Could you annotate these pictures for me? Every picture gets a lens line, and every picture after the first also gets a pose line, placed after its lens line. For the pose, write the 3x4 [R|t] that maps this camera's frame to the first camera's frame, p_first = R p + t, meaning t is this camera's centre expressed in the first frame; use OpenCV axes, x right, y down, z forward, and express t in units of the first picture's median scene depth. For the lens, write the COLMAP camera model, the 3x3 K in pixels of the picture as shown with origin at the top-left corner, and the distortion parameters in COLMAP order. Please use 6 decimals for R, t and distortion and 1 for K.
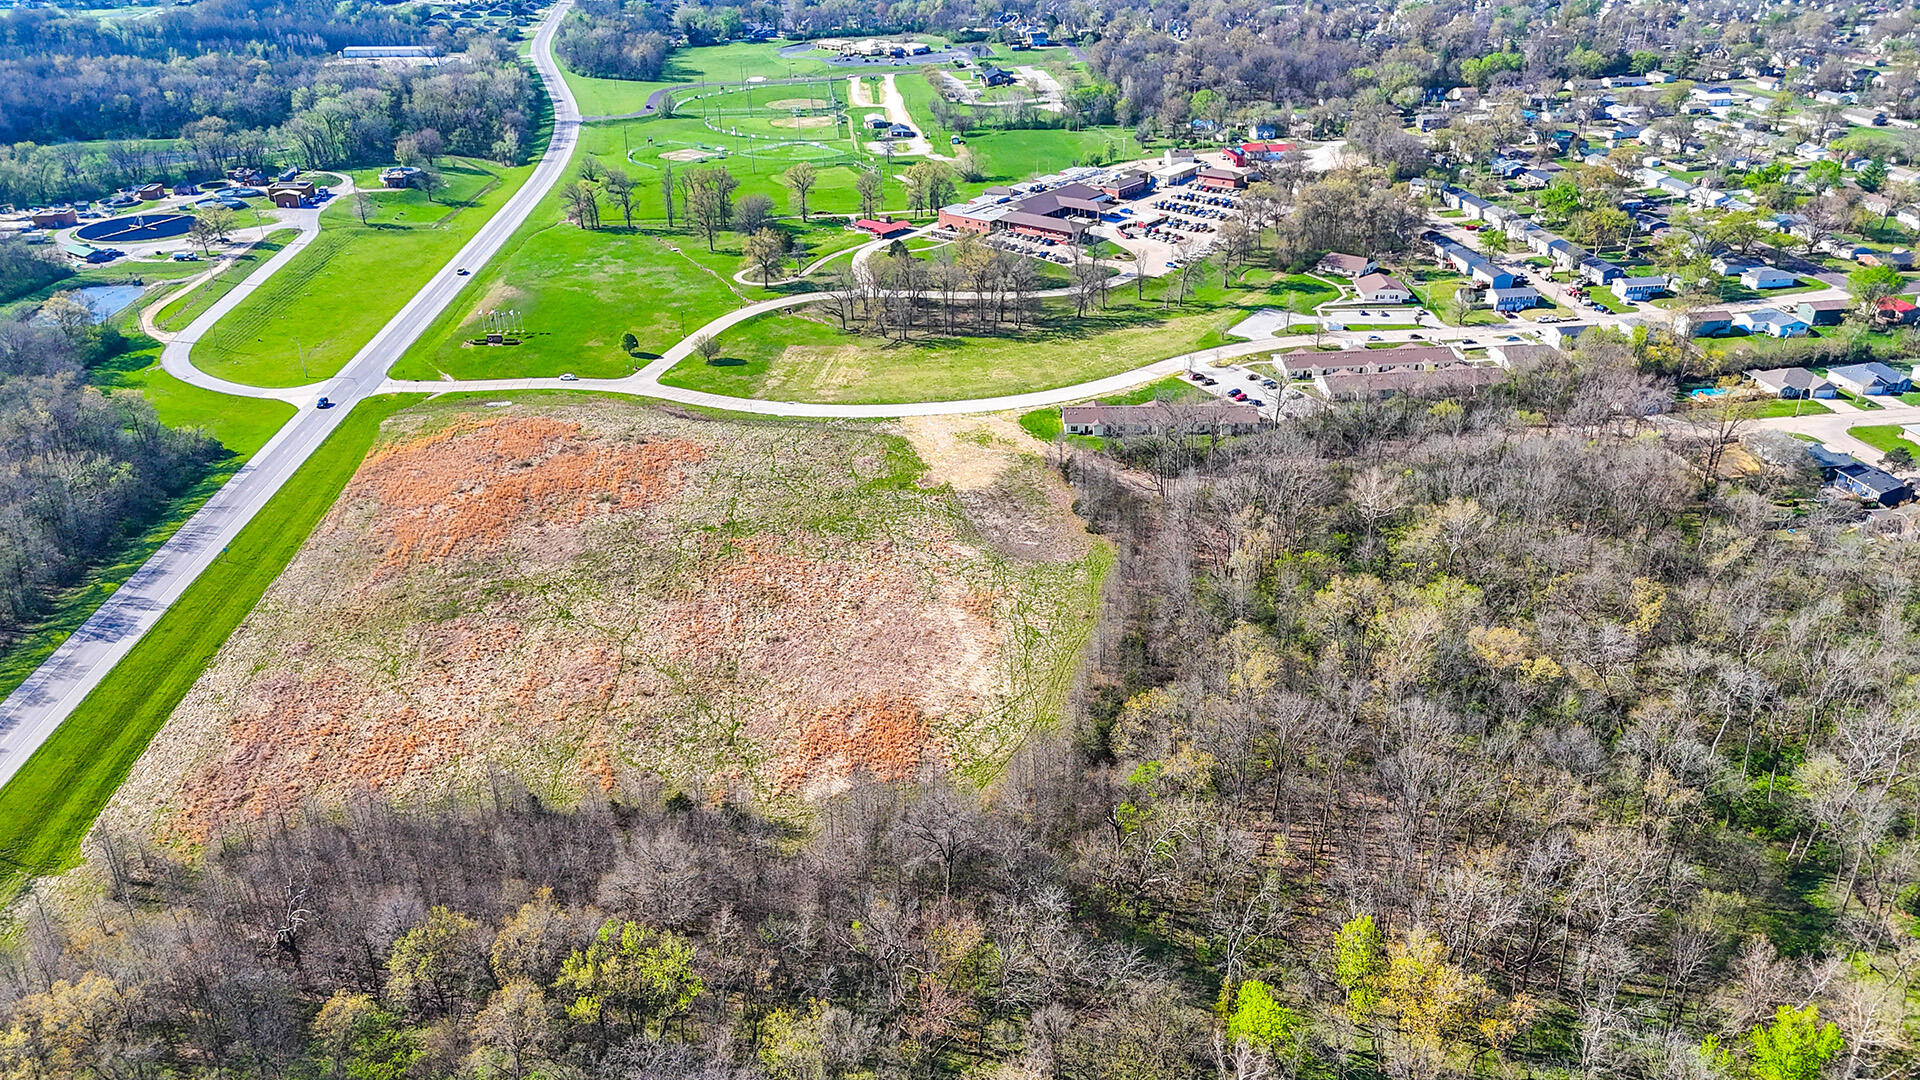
lens RADIAL K [[1408.9, 0, 954.6], [0, 1408.9, 546.2], [0, 0, 1]] dist [0.082885, -0.043768]
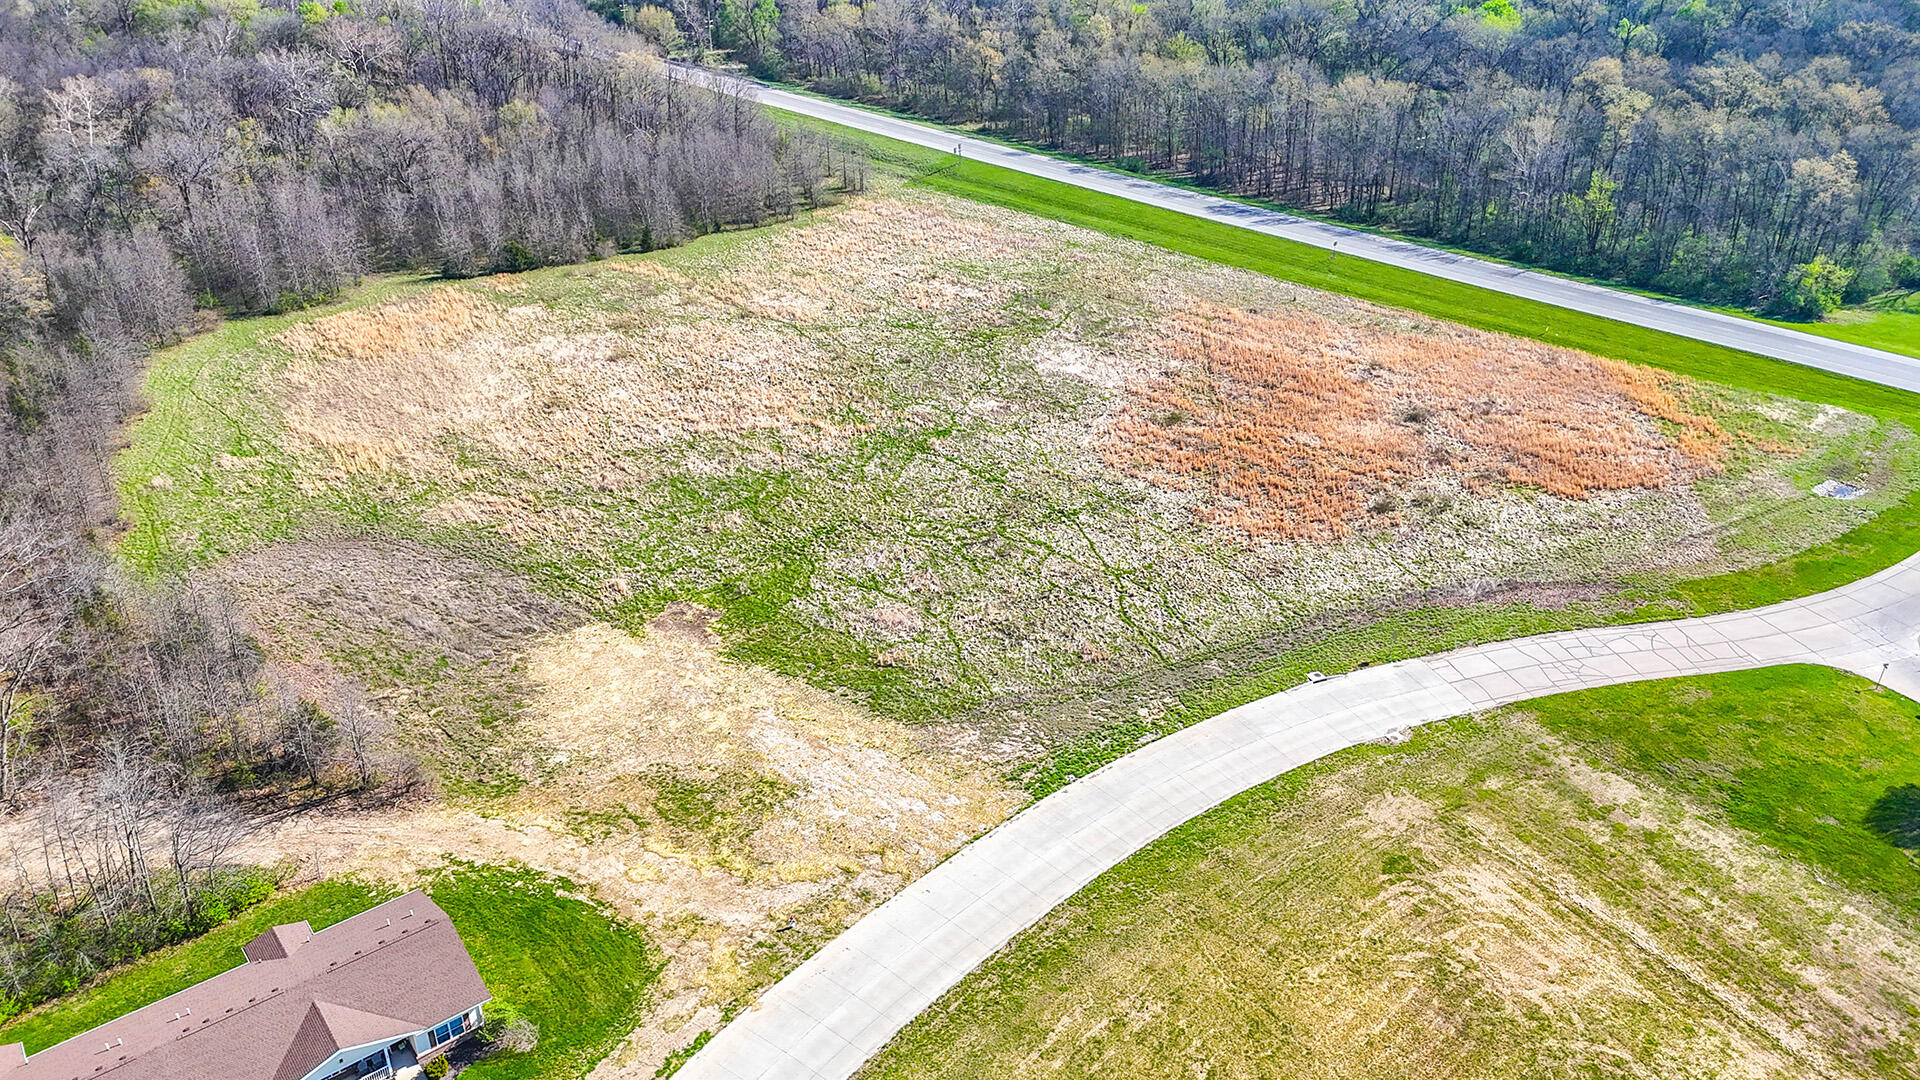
lens RADIAL K [[1408.9, 0, 956.9], [0, 1408.9, 550.6], [0, 0, 1]] dist [0.082885, -0.043768]
pose [[-0.785462, 0.298426, -0.542209, 0.093126], [-0.268929, 0.624477, 0.733285, -0.262195], [0.557428, 0.721783, -0.410248, 0.829762]]
